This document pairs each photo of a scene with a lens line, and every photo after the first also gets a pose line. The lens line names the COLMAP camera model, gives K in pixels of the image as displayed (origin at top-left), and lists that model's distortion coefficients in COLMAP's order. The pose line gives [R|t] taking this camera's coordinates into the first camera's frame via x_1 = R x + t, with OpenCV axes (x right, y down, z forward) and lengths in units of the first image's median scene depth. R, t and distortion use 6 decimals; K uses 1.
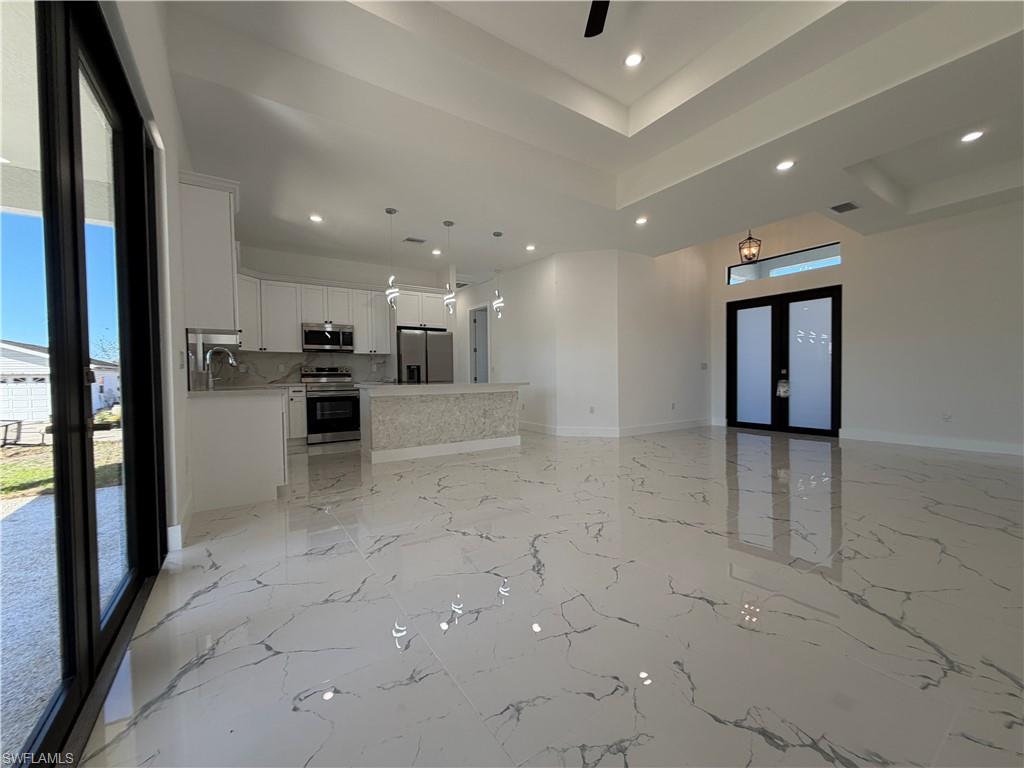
lens RADIAL K [[404.5, 0, 512.0], [0, 404.5, 384.0], [0, 0, 1]] dist [-0.001733, -0.000183]
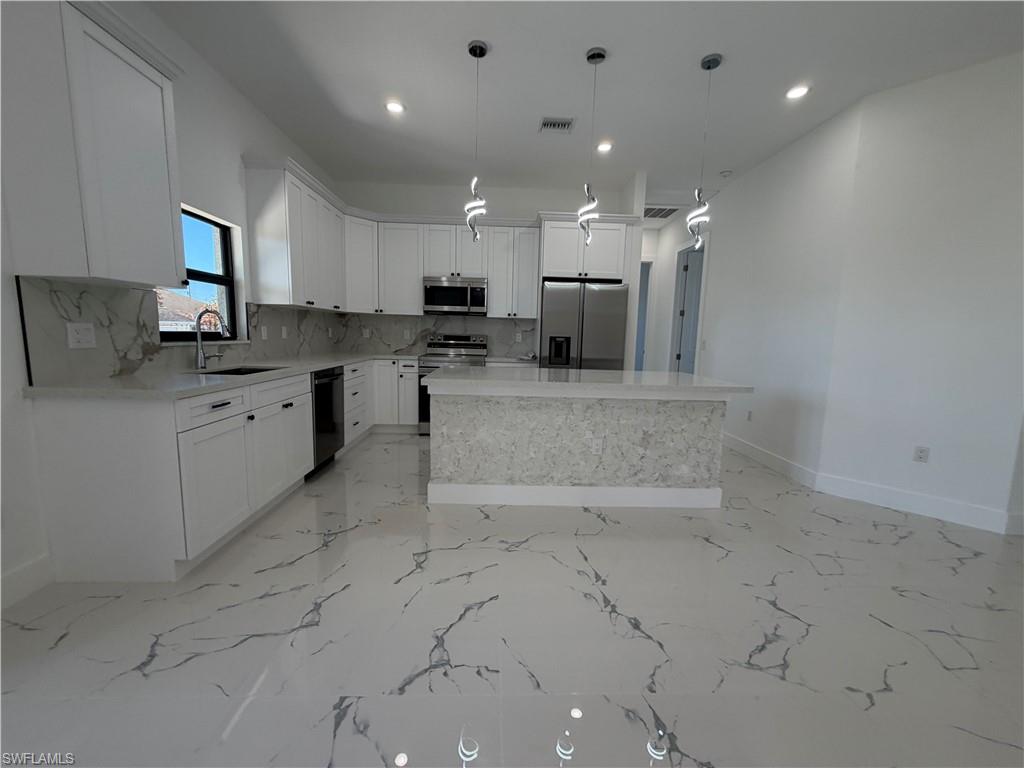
lens RADIAL K [[404.5, 0, 512.0], [0, 404.5, 384.0], [0, 0, 1]] dist [-0.001733, -0.000183]
pose [[0.846087, 0.099915, -0.523597, 0.046196], [-0.049819, 0.992798, 0.108946, -0.040089], [0.530712, -0.066093, 0.844971, 0.424011]]
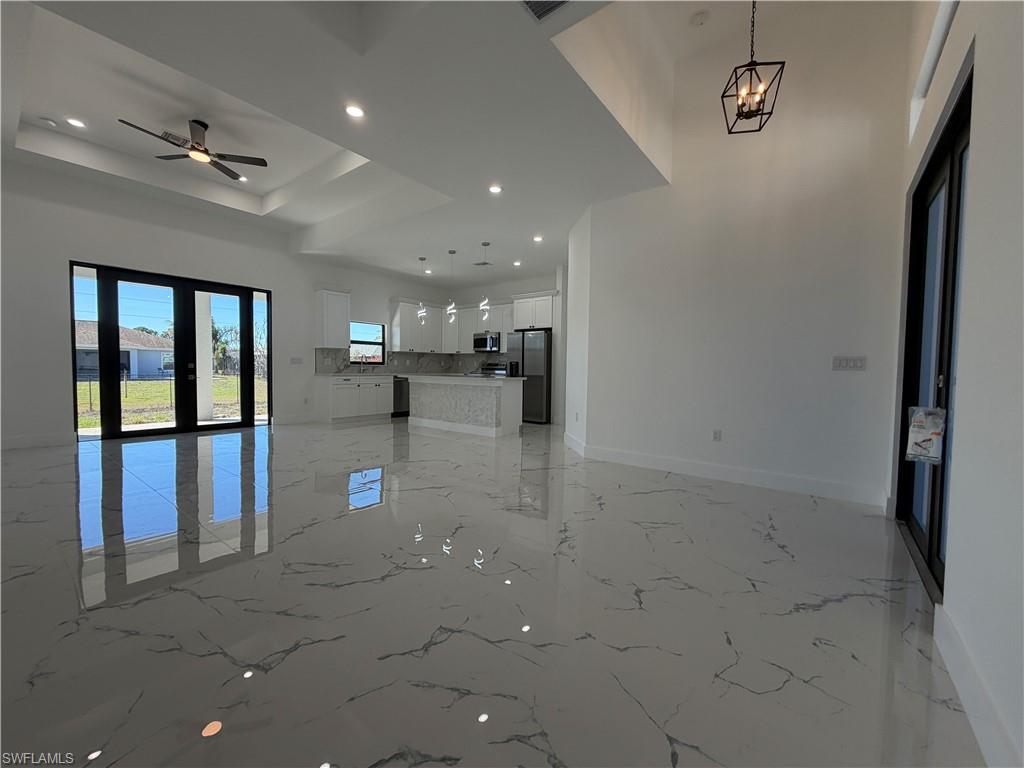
lens RADIAL K [[404.5, 0, 512.0], [0, 404.5, 384.0], [0, 0, 1]] dist [-0.001733, -0.000183]
pose [[0.312243, 0.049474, -0.948713, 0.964074], [-0.039420, 0.998458, 0.039095, -0.028933], [0.949184, 0.025191, 0.313711, 0.664099]]
